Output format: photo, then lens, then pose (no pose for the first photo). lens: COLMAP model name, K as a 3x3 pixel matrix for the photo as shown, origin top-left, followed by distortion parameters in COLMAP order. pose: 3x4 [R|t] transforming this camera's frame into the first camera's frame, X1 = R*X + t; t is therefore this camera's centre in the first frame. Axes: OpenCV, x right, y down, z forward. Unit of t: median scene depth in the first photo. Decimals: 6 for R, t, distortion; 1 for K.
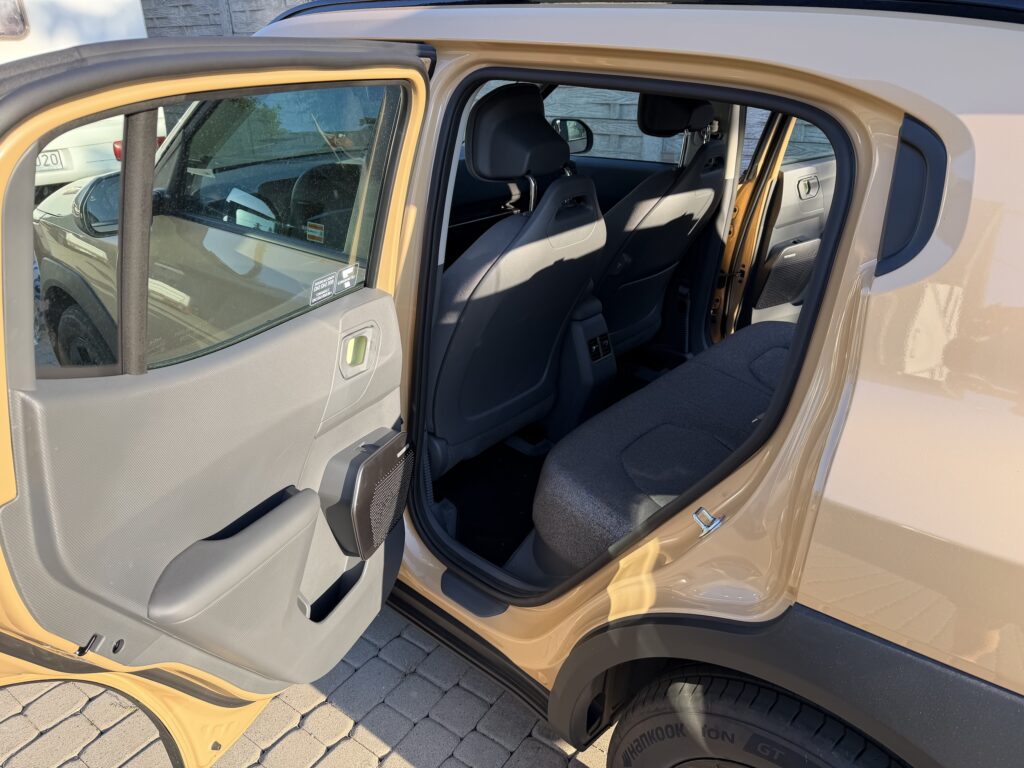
lens RADIAL K [[768.3, 0, 511.8], [0, 768.3, 381.0], [0, 0, 1]] dist [-0.022281, -0.002216]
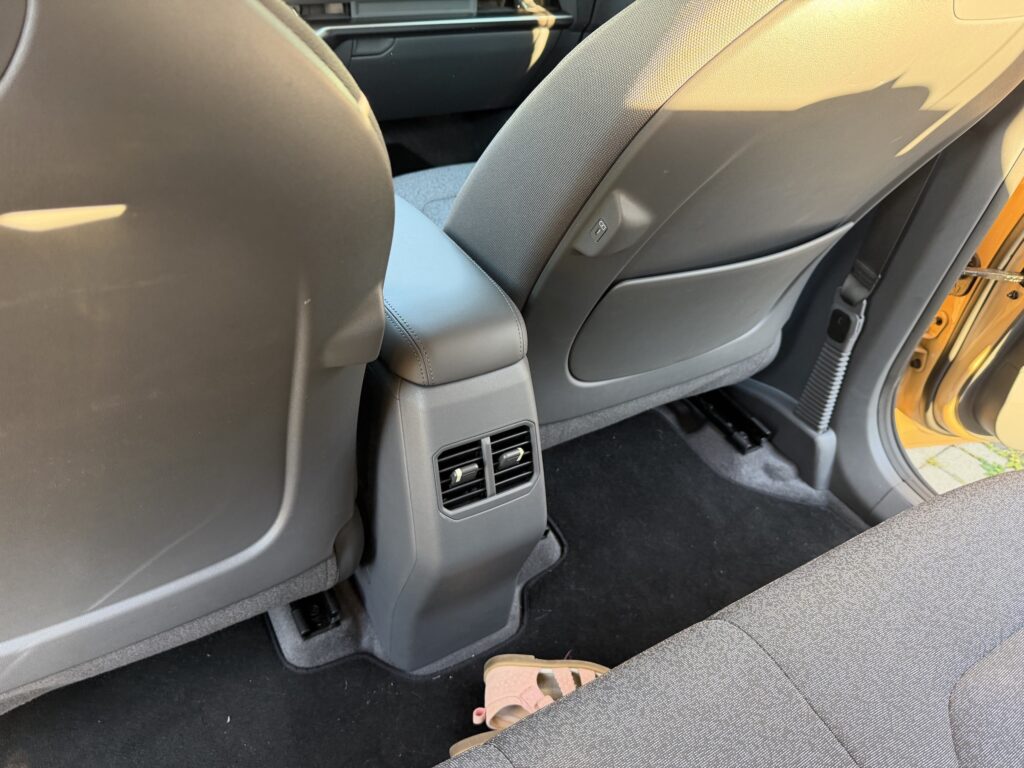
lens RADIAL K [[702.9, 0, 512.0], [0, 702.9, 384.0], [0, 0, 1]] dist [0.045202, -0.079394]
pose [[0.943042, 0.235288, -0.235183, 0.190157], [-0.182034, 0.956686, 0.227190, -0.152067], [0.278452, -0.171438, 0.945026, 0.731115]]
